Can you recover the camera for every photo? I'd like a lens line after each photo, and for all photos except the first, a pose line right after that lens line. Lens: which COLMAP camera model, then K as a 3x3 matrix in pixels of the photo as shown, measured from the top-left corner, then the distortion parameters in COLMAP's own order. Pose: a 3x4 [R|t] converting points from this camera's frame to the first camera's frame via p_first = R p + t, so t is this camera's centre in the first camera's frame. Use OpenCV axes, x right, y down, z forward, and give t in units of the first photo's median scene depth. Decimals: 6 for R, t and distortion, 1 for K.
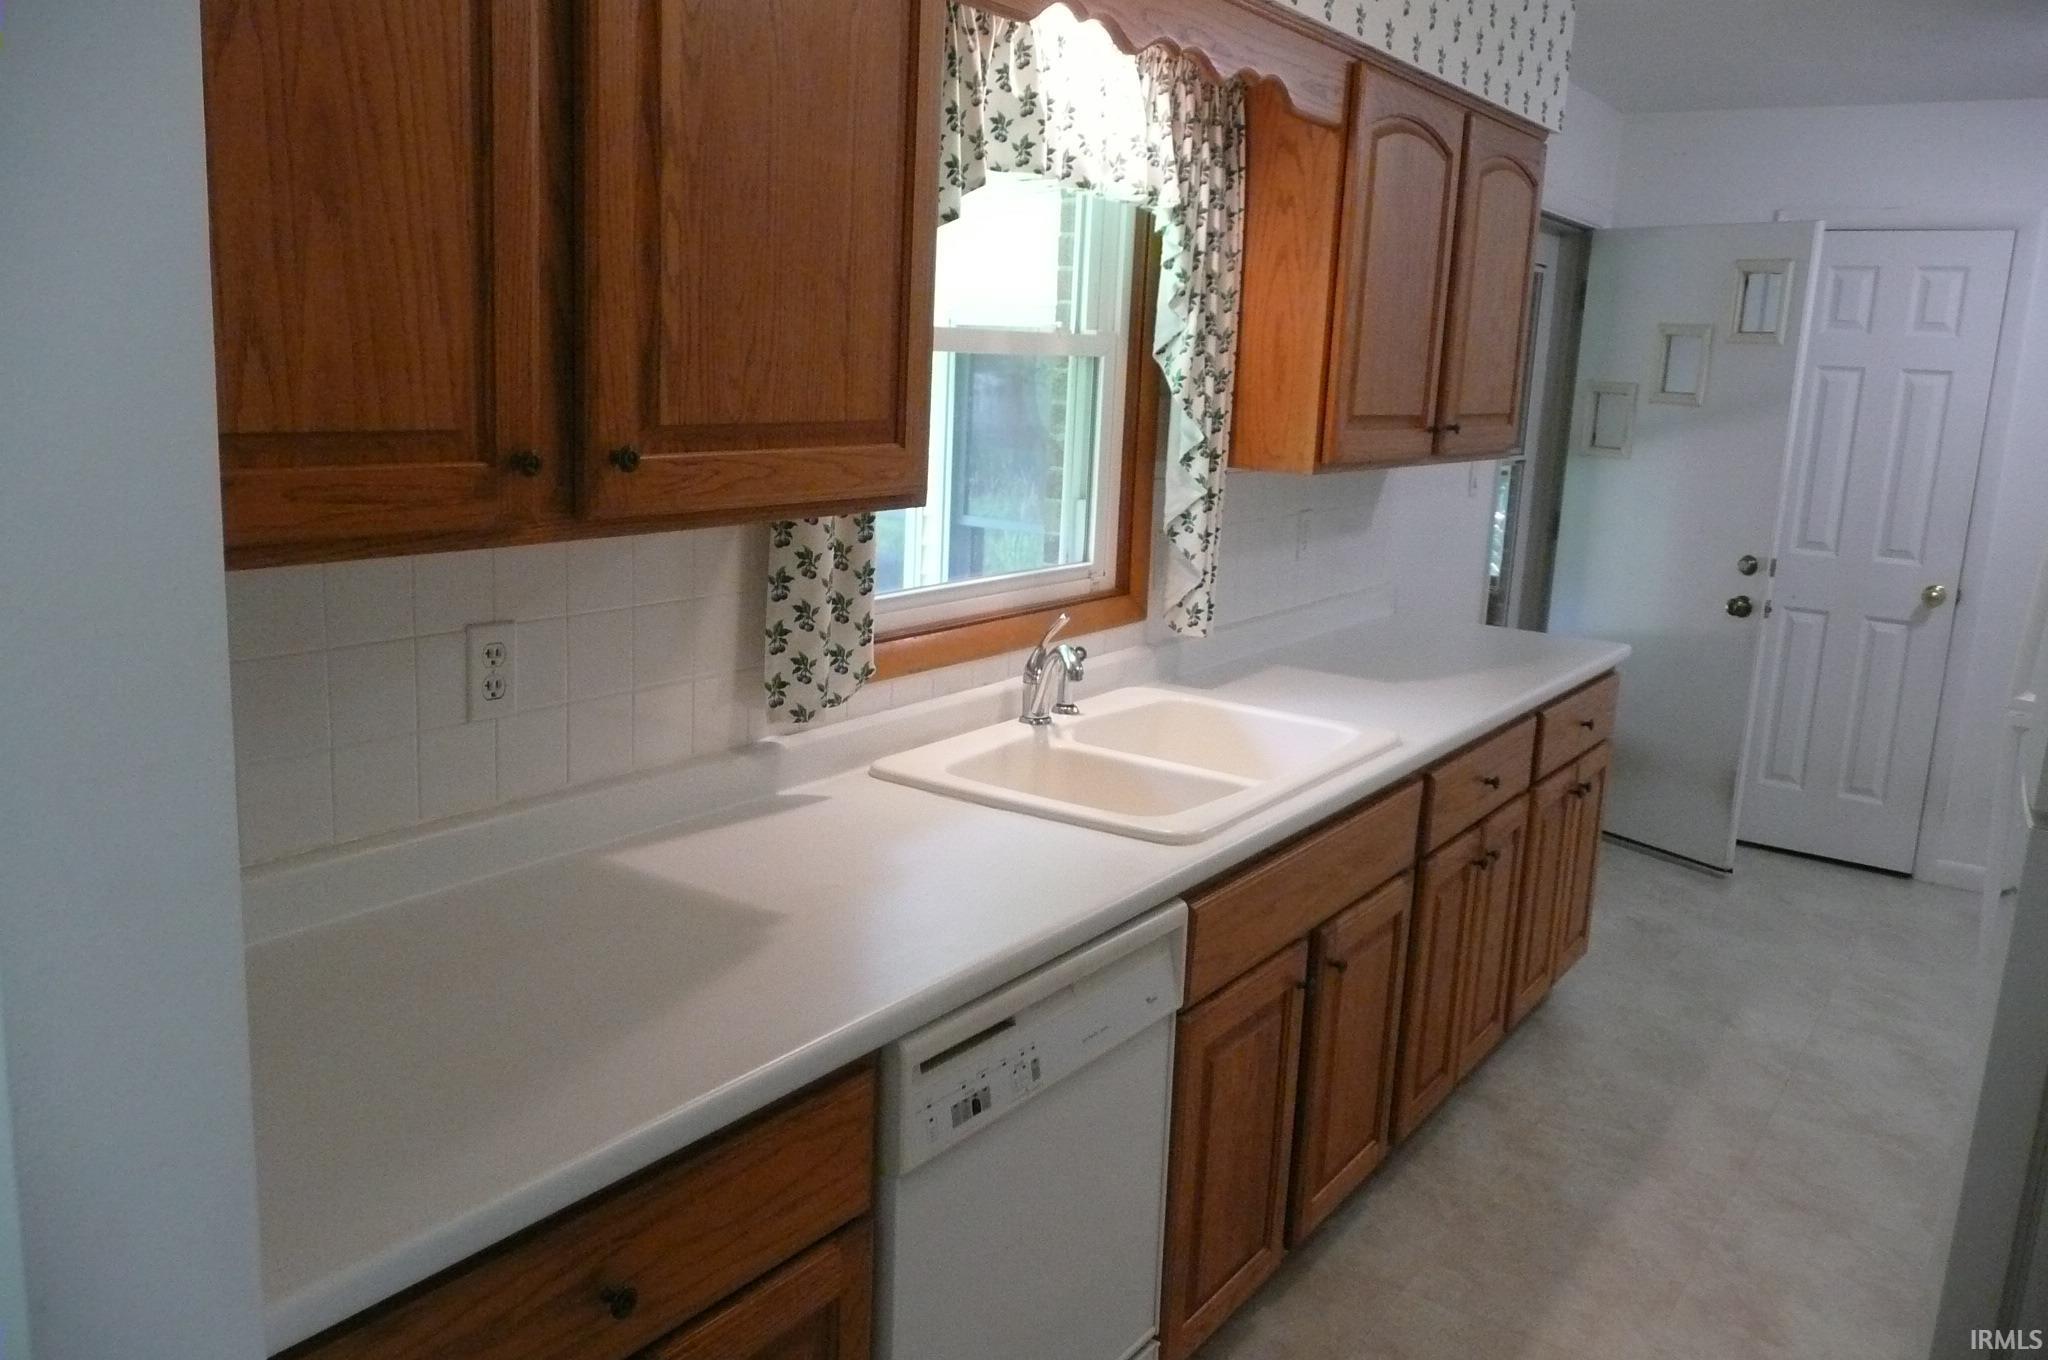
lens RADIAL K [[1639.1, 0, 1024.0], [0, 1639.1, 680.0], [0, 0, 1]] dist [-0.051357, 0.058199]
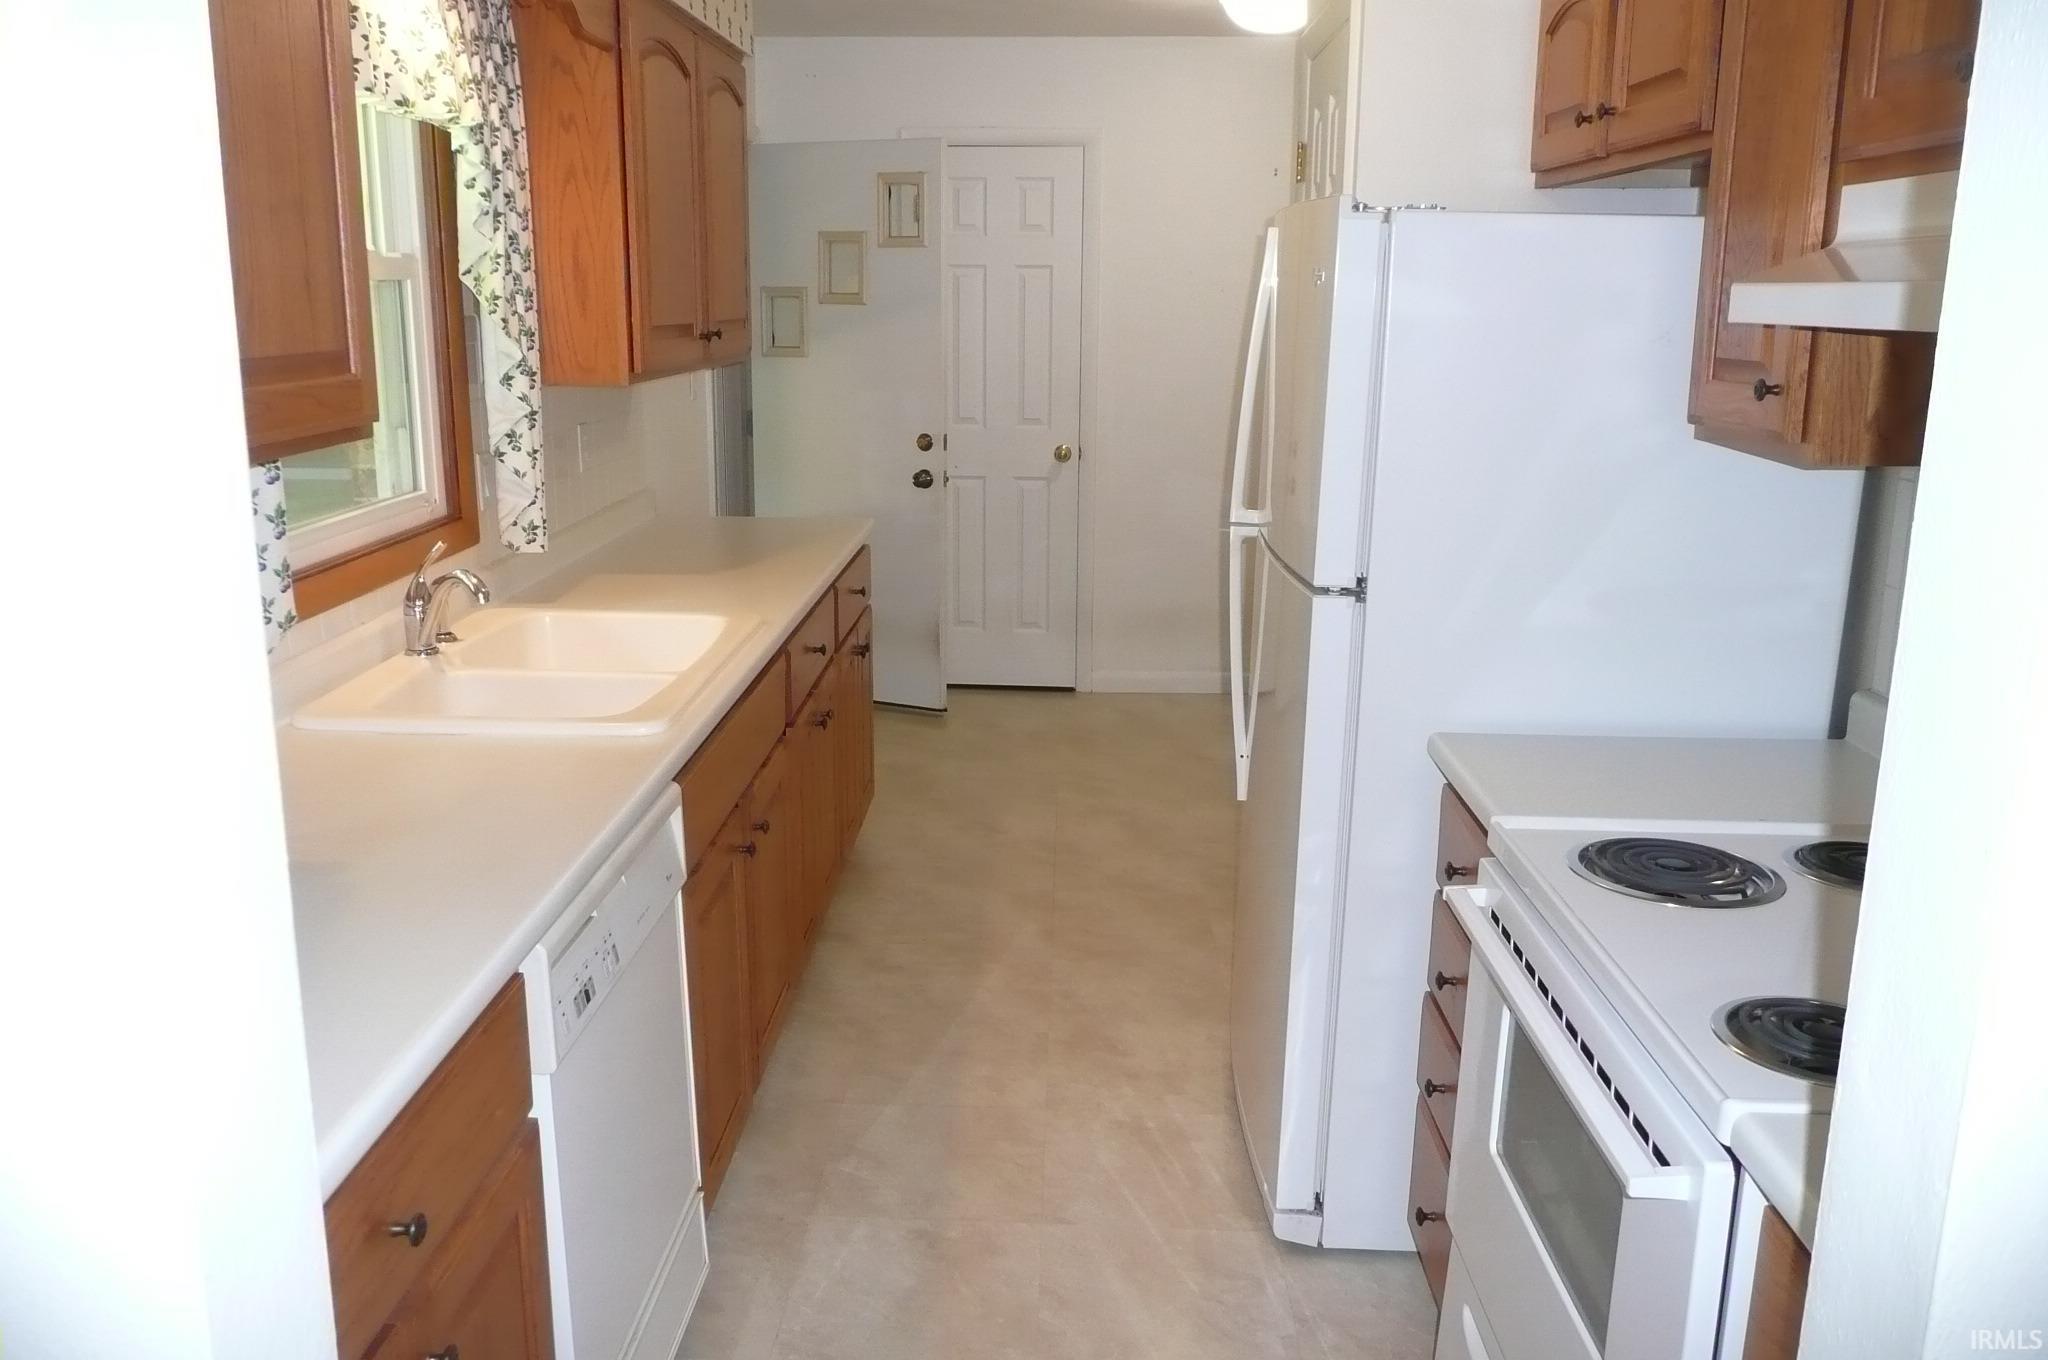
lens RADIAL K [[1639.1, 0, 1024.0], [0, 1639.1, 680.0], [0, 0, 1]] dist [-0.051357, 0.058199]
pose [[0.840801, -0.162167, 0.516484, -0.181673], [0.136125, 0.986756, 0.088222, 0.003445], [-0.523950, -0.003871, 0.851740, -0.025065]]
